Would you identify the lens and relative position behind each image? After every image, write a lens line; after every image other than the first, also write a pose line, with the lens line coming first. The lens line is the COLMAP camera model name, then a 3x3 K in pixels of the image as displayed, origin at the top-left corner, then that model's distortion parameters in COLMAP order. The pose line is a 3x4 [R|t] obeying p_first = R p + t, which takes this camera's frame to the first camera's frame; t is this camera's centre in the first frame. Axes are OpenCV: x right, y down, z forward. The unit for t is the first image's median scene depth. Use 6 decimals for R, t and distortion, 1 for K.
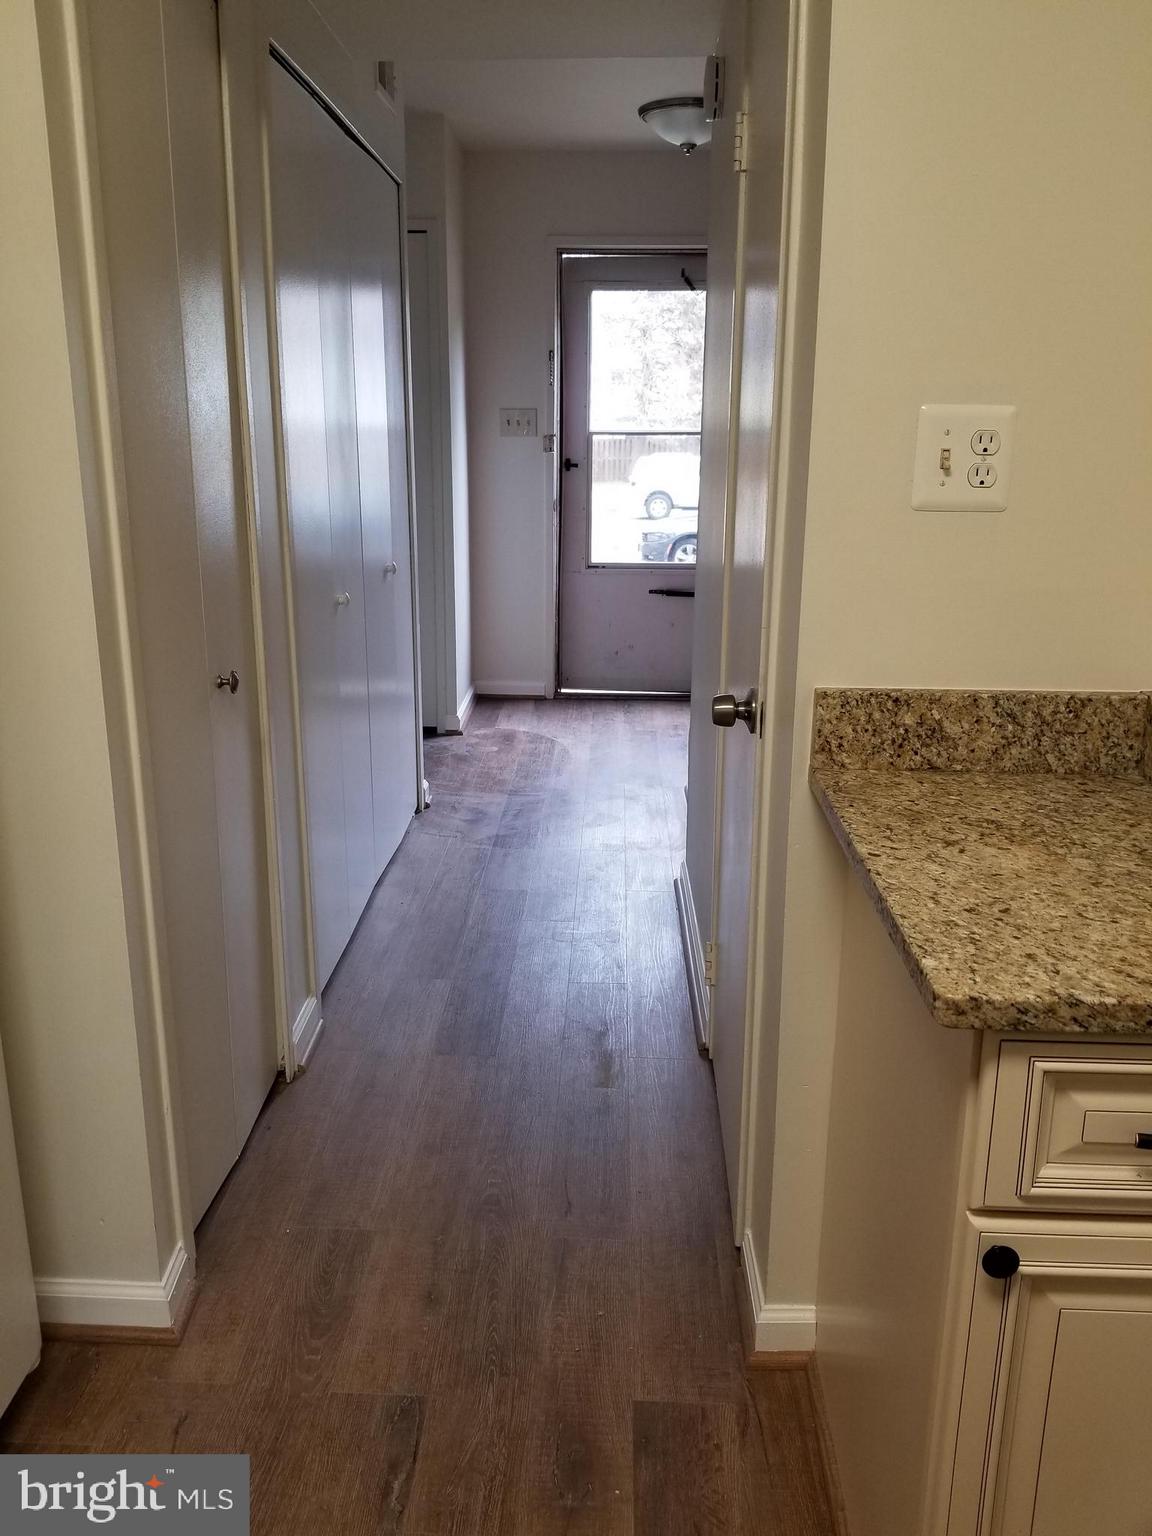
lens RADIAL K [[1233.1, 0, 573.8], [0, 1233.1, 725.5], [0, 0, 1]] dist [0.031734, -0.003729]
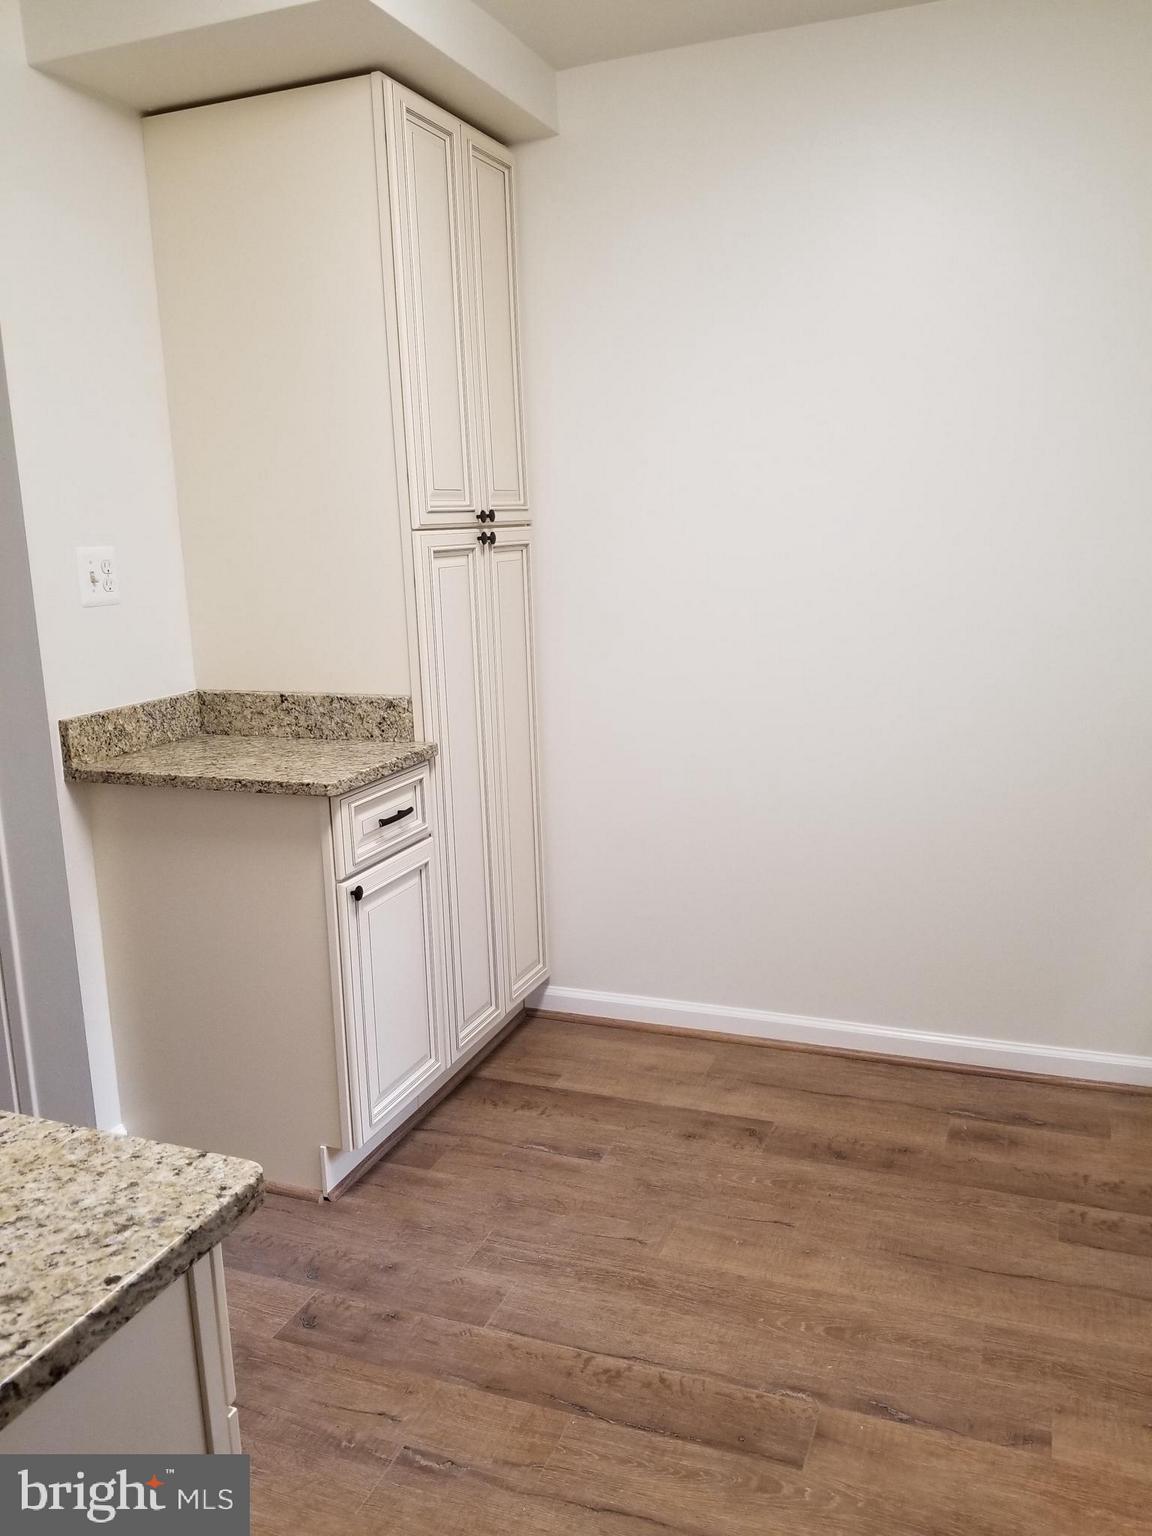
lens RADIAL K [[1233.1, 0, 573.8], [0, 1233.1, 725.5], [0, 0, 1]] dist [0.031734, -0.003729]
pose [[0.344812, -0.178819, 0.921482, -1.087652], [0.276027, 0.957599, 0.082540, 0.028570], [-0.897170, 0.225893, 0.379551, -0.224306]]
